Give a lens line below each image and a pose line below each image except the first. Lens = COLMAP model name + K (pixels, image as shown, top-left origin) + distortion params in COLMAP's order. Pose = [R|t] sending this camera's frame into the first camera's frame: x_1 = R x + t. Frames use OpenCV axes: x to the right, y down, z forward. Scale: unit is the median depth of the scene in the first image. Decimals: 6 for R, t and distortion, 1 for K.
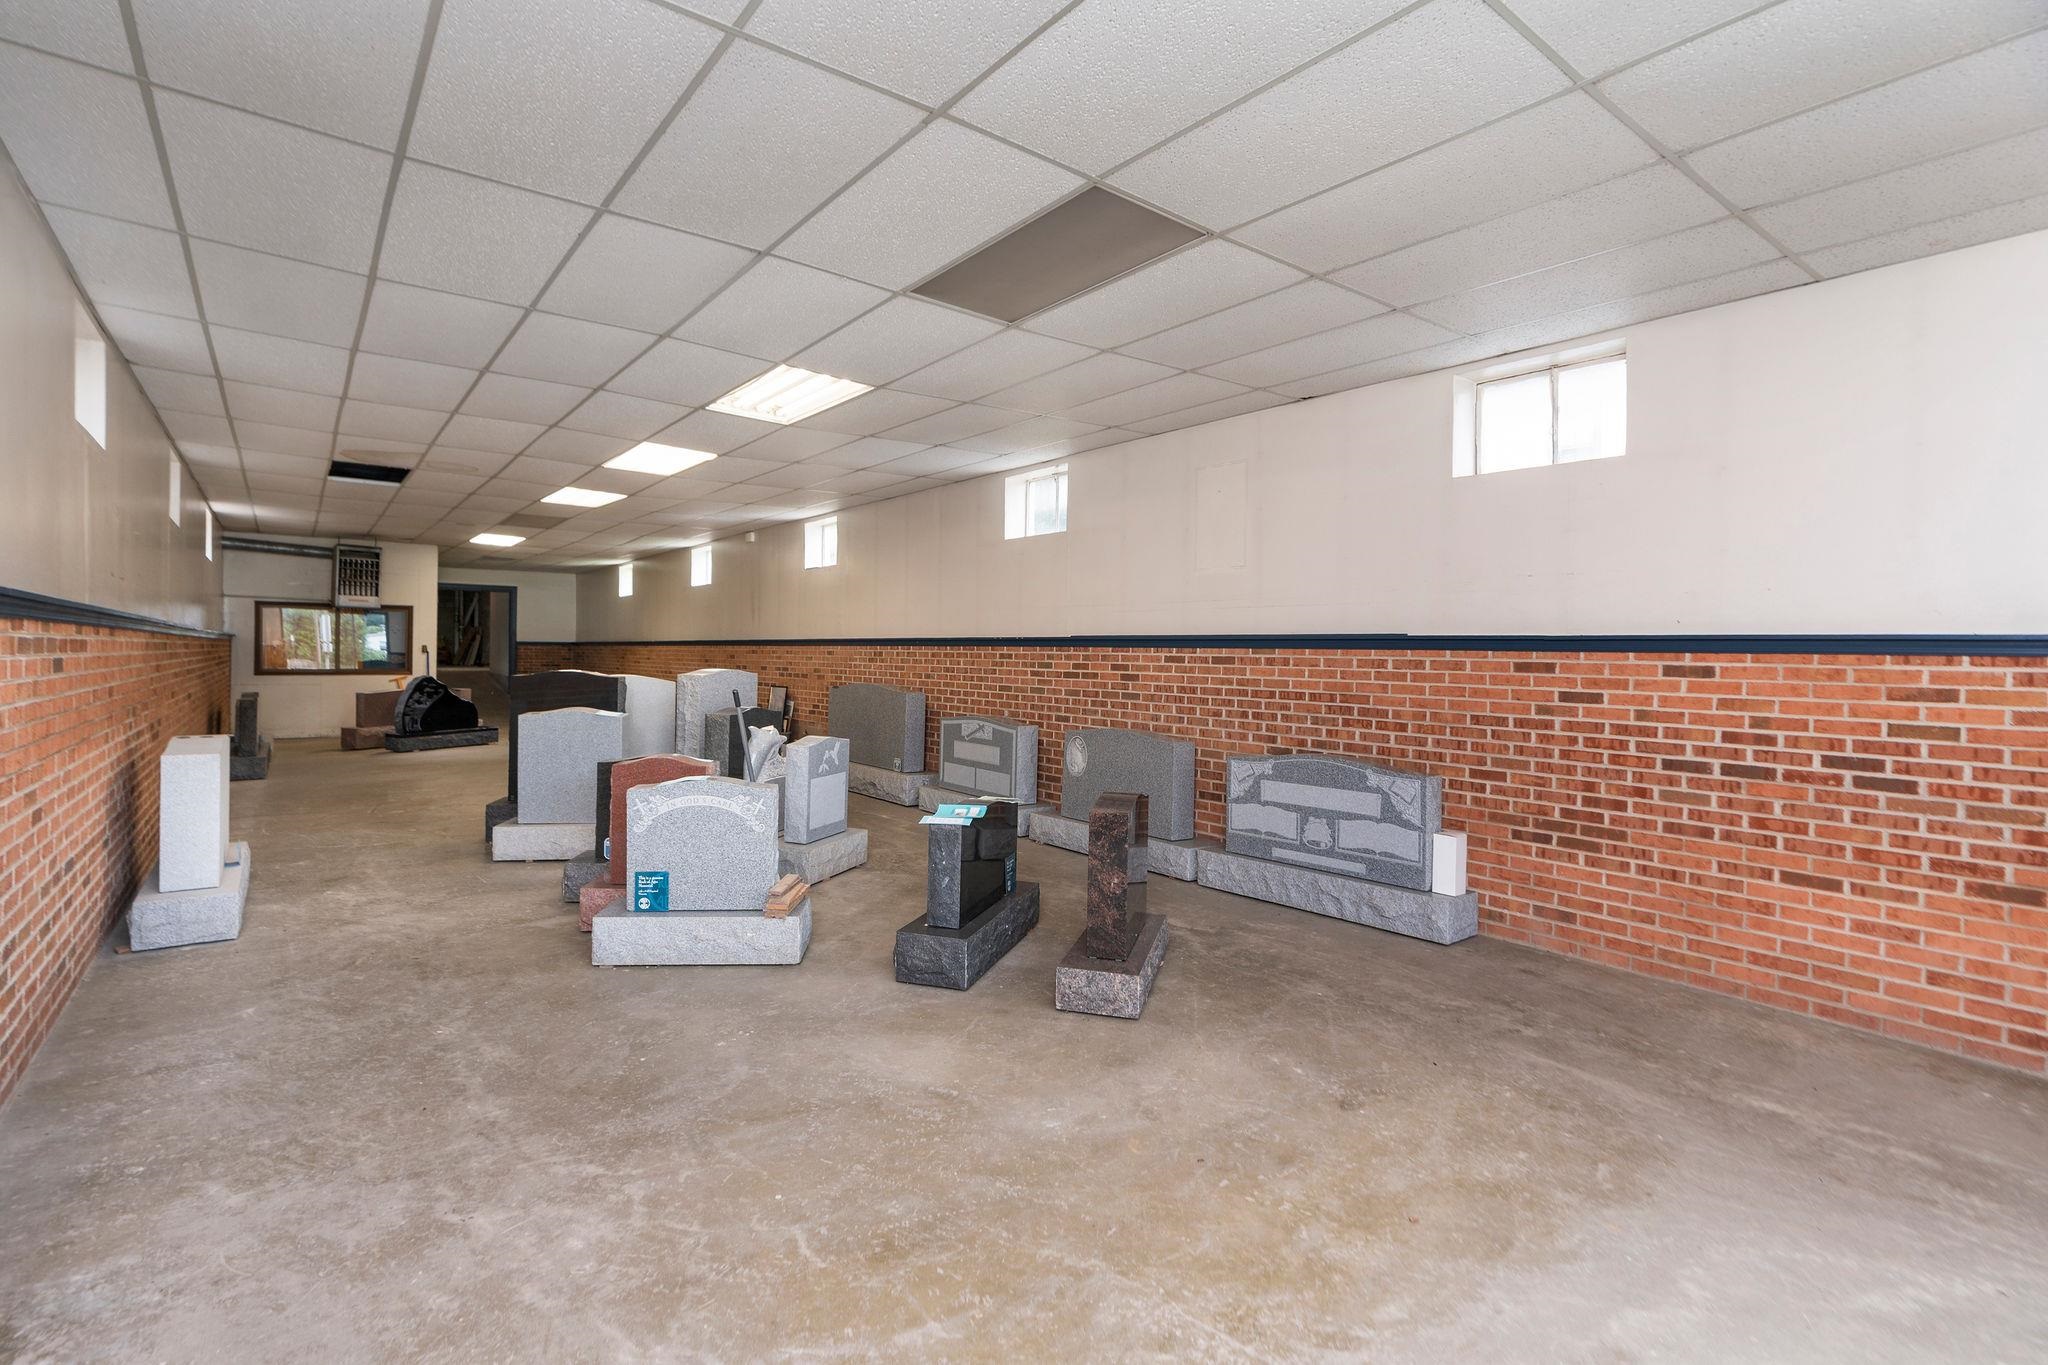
lens RADIAL K [[949.6, 0, 1035.4], [0, 949.6, 666.6], [0, 0, 1]] dist [-0.004766, 0.000090]
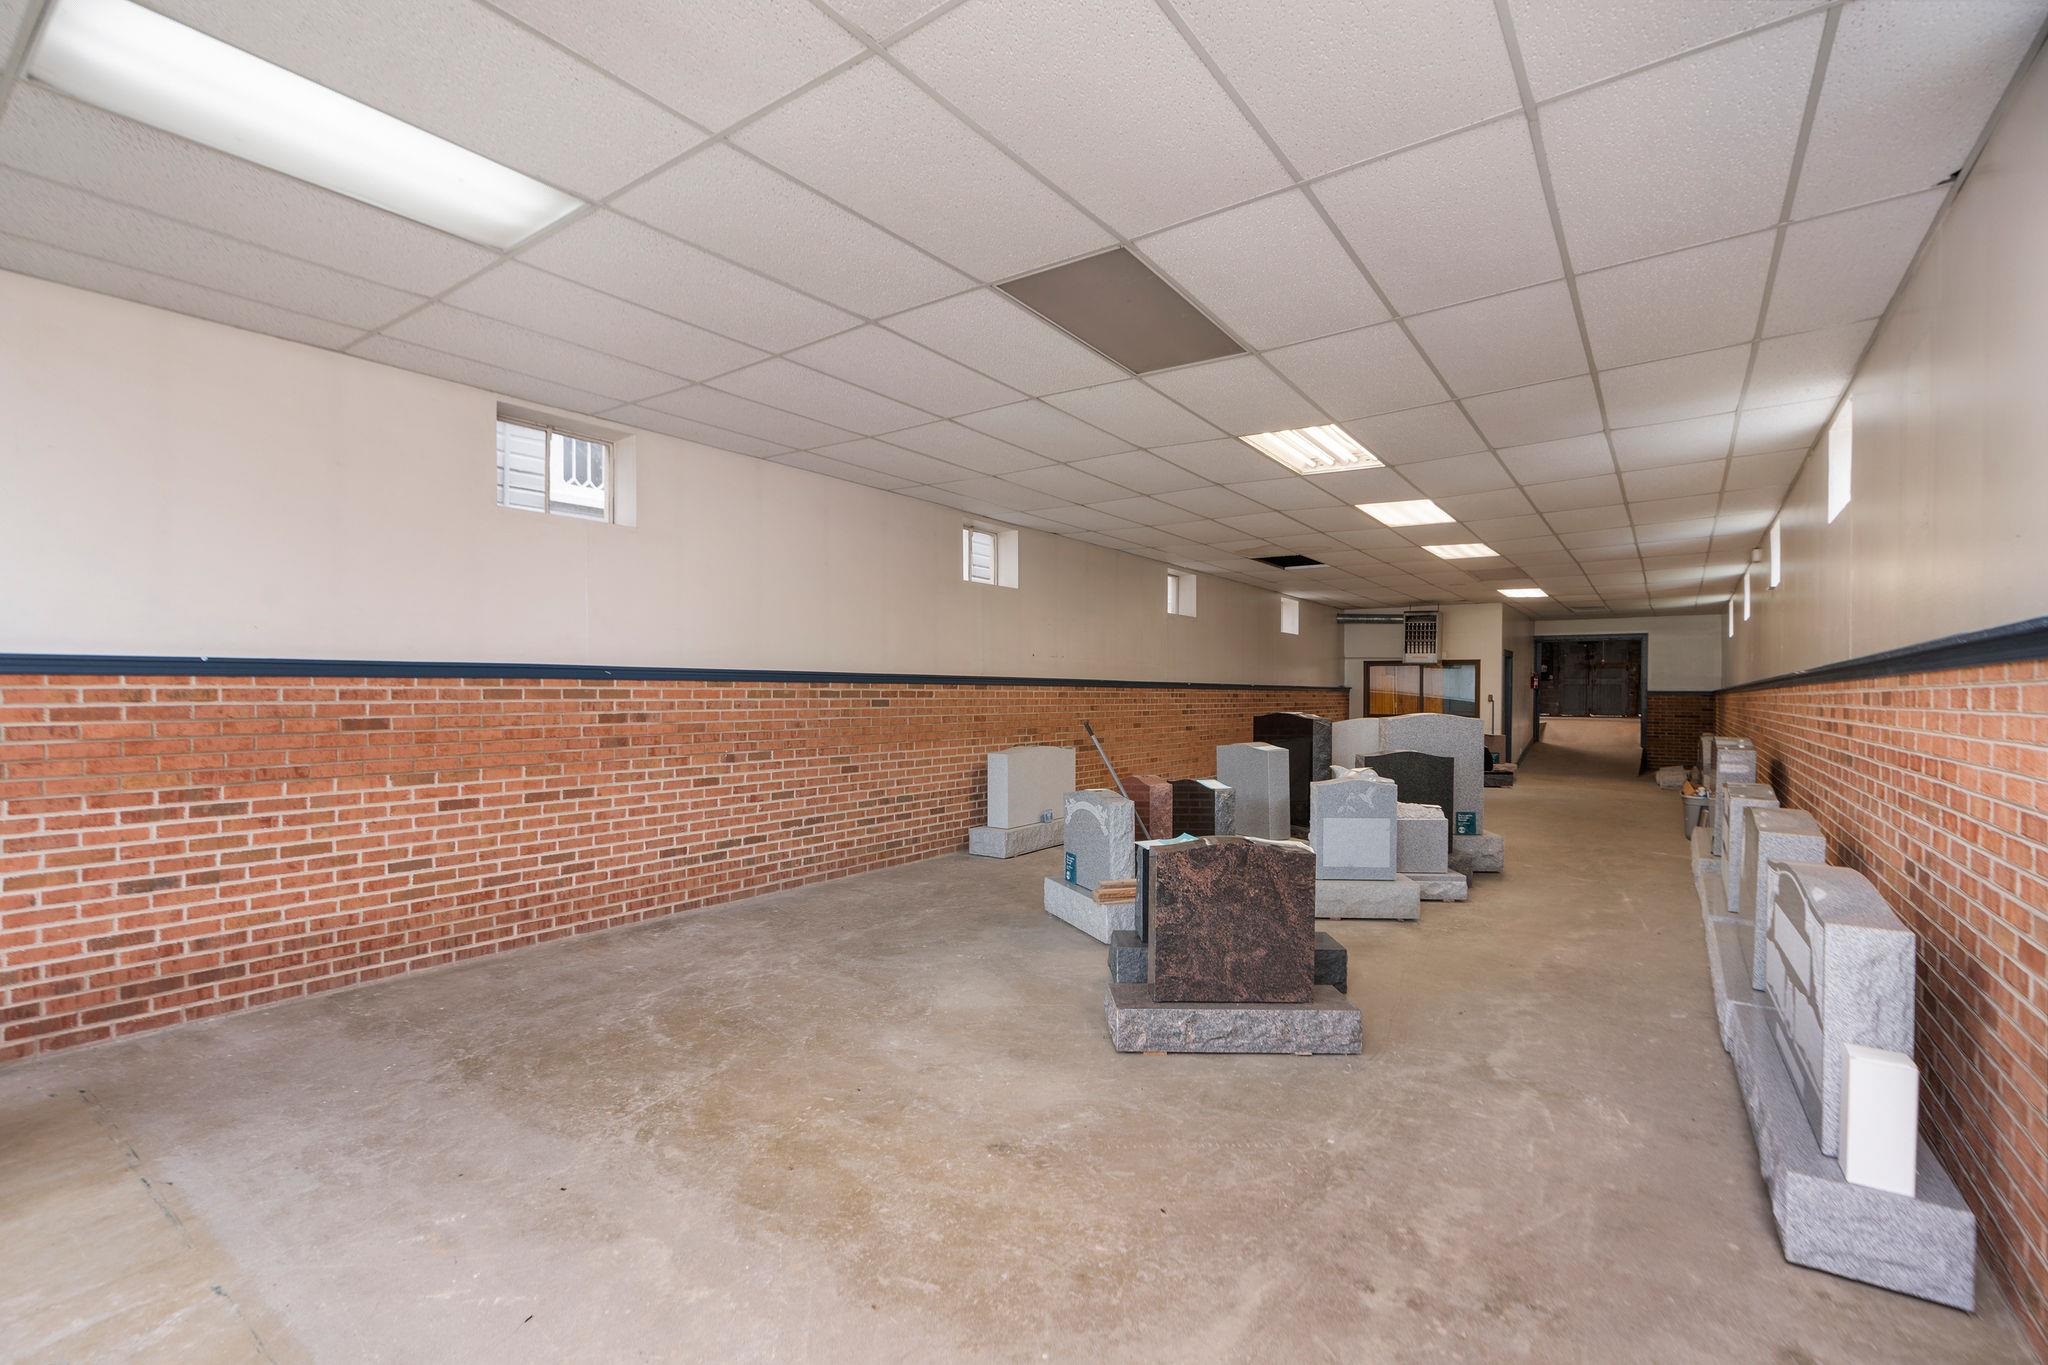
lens RADIAL K [[949.6, 0, 996.7], [0, 949.6, 706.2], [0, 0, 1]] dist [-0.004766, 0.000090]
pose [[0.275079, -0.001180, -0.961421, 1.147064], [-0.011668, 0.999921, -0.004566, 0.012551], [0.961351, 0.012474, 0.275044, 0.657963]]
